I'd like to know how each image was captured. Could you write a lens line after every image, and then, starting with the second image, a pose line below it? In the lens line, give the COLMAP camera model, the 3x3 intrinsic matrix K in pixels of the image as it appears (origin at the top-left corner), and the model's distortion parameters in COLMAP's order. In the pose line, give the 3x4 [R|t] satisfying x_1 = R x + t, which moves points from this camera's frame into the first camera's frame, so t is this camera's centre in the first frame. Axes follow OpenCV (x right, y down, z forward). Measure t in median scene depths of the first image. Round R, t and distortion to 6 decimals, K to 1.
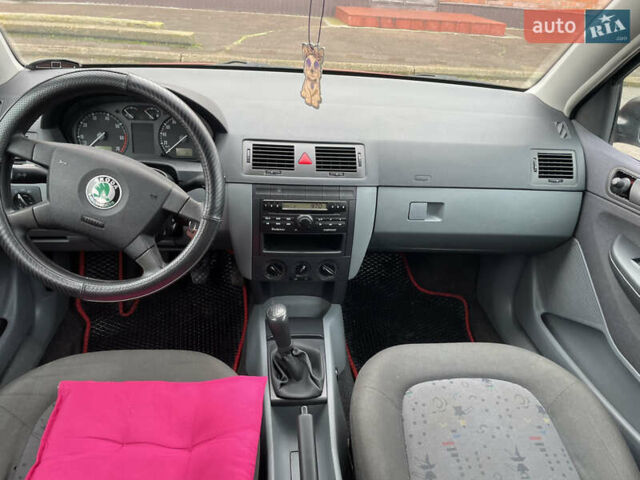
lens RADIAL K [[513.8, 0, 322.8], [0, 513.8, 241.4], [0, 0, 1]] dist [0.027075, -0.030645]
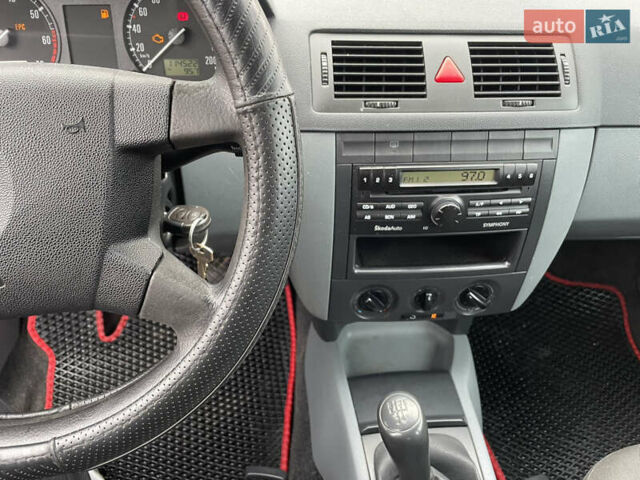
lens RADIAL K [[513.8, 0, 315.4], [0, 513.8, 240.8], [0, 0, 1]] dist [0.027075, -0.030645]
pose [[0.999124, -0.027918, -0.031161, -0.140368], [0.031659, 0.991414, 0.126871, -0.074071], [0.027351, -0.127746, 0.991430, 0.530646]]
